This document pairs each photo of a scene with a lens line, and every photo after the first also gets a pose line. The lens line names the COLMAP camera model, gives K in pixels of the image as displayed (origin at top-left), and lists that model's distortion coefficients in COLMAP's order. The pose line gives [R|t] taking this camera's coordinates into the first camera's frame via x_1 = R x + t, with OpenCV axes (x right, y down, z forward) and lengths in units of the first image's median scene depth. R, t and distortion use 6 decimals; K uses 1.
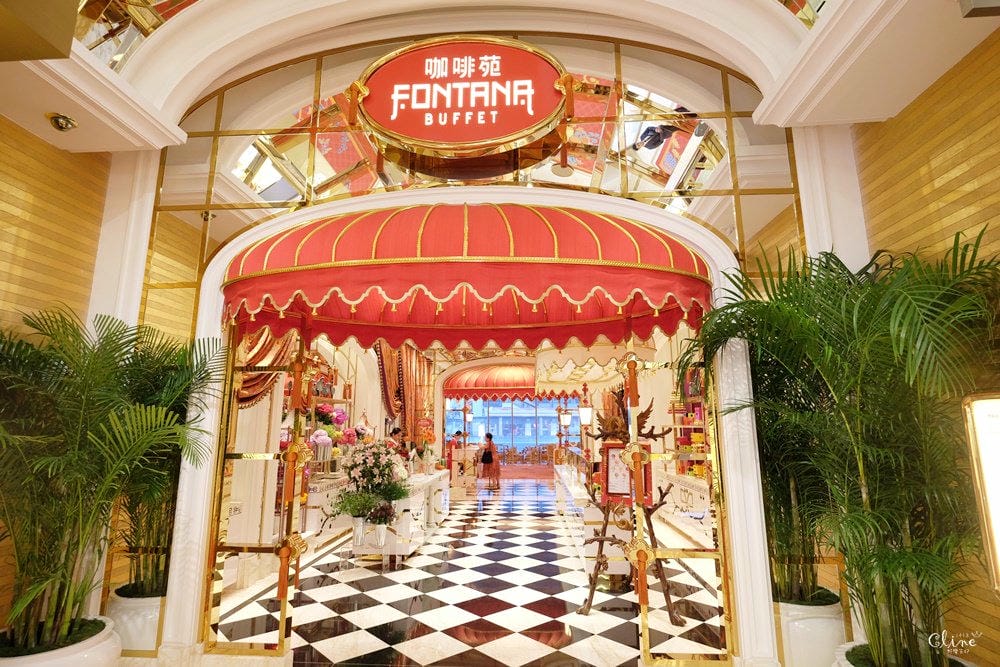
lens RADIAL K [[515.6, 0, 497.0], [0, 515.6, 331.4], [0, 0, 1]] dist [0.027695, 0.000179]
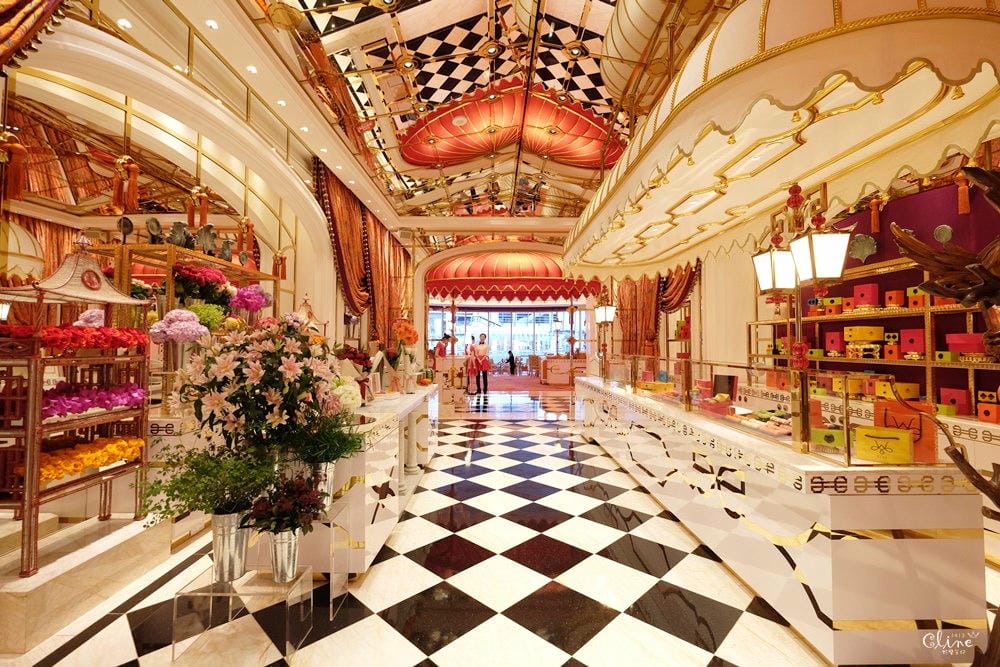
lens RADIAL K [[439.3, 0, 501.3], [0, 439.3, 332.0], [0, 0, 1]] dist [-0.000066, 0.000185]
pose [[0.996828, 0.004776, 0.079447, -0.061404], [-0.017222, 0.987492, 0.156729, 0.118431], [-0.077704, -0.157600, 0.984441, 0.476454]]
